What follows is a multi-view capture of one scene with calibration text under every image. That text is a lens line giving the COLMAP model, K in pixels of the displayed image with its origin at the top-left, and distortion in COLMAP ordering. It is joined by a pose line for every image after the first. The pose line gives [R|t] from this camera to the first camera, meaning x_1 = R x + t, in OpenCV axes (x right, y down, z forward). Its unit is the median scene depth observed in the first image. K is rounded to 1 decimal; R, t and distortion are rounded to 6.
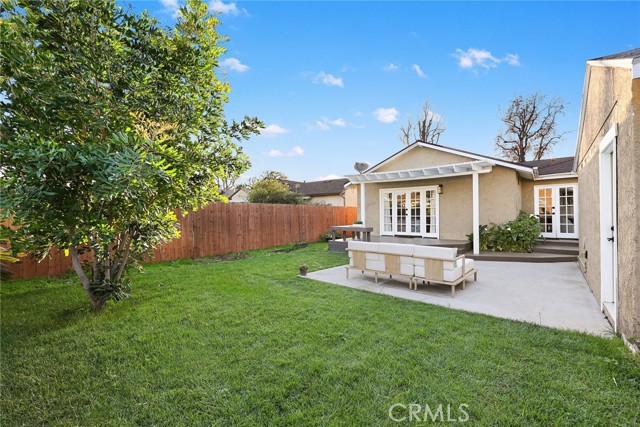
lens RADIAL K [[264.3, 0, 319.5], [0, 264.3, 211.8], [0, 0, 1]] dist [0.006450, 0.000438]
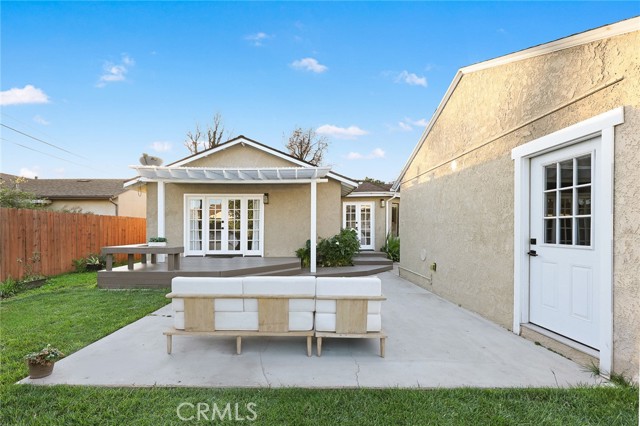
lens RADIAL K [[264.3, 0, 304.3], [0, 264.3, 228.1], [0, 0, 1]] dist [0.006450, 0.000438]
pose [[0.740703, 0.007331, 0.671793, -0.022718], [-0.011080, 0.999938, 0.001305, 0.006745], [-0.671742, -0.008410, 0.740738, 0.251466]]
